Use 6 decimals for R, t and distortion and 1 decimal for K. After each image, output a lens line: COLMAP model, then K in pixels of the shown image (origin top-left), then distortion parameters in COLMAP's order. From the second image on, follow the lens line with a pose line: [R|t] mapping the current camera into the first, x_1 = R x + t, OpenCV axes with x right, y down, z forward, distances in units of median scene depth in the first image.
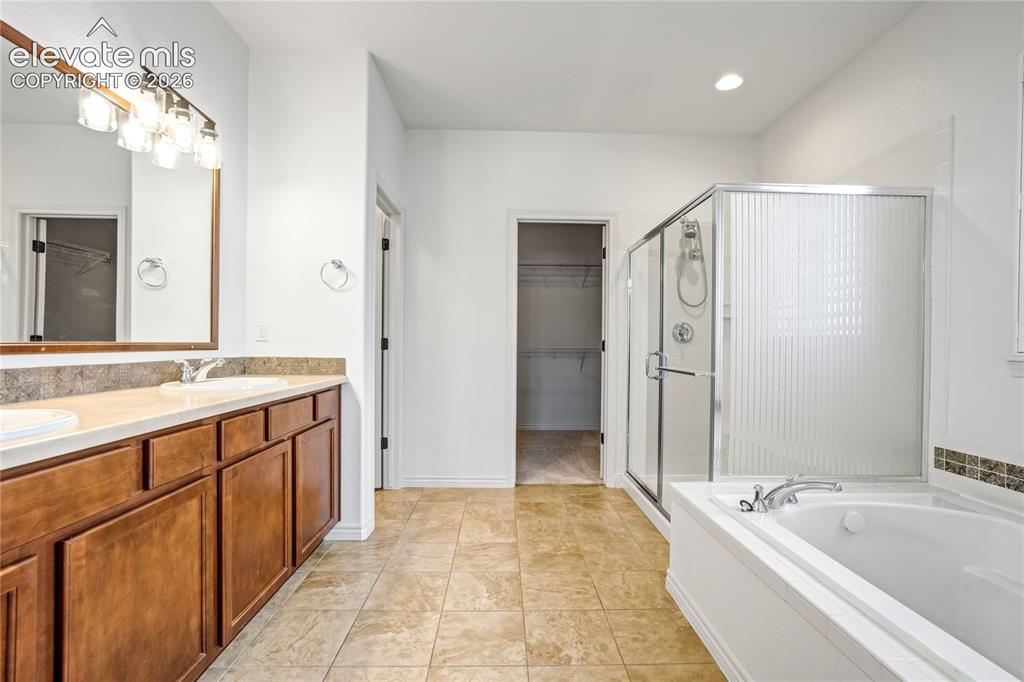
lens RADIAL K [[472.8, 0, 513.9], [0, 472.8, 341.4], [0, 0, 1]] dist [-0.026574, 0.010318]
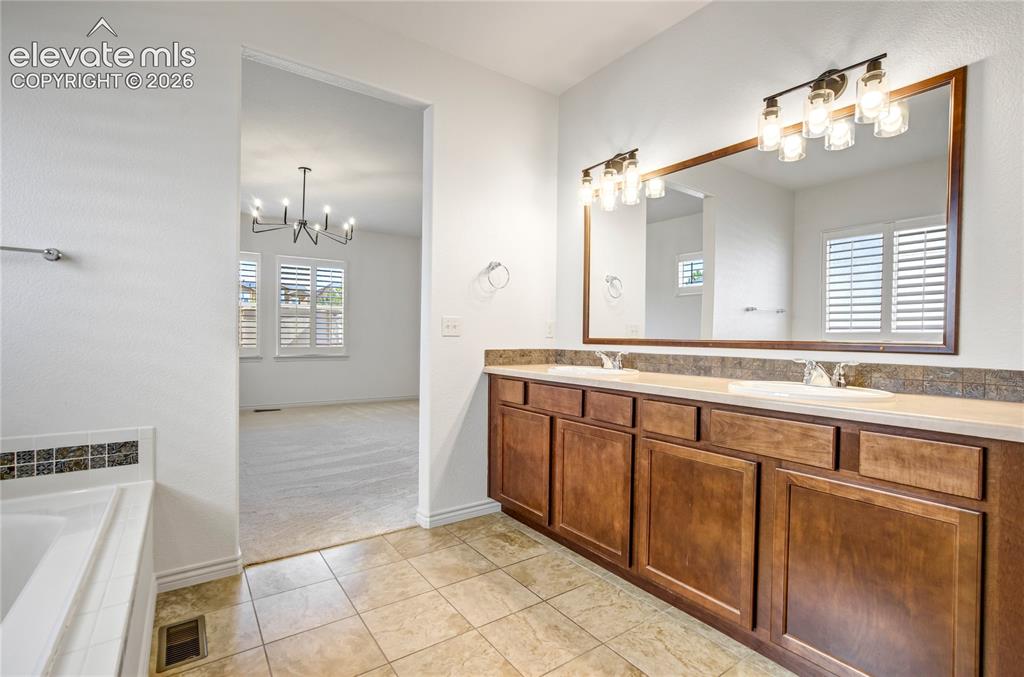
lens RADIAL K [[472.8, 0, 515.2], [0, 472.8, 337.6], [0, 0, 1]] dist [-0.026574, 0.010318]
pose [[-0.827702, -0.014854, -0.560971, 0.391148], [-0.016578, 0.999861, -0.002015, 0.007225], [0.560923, 0.007632, -0.827833, 1.816668]]
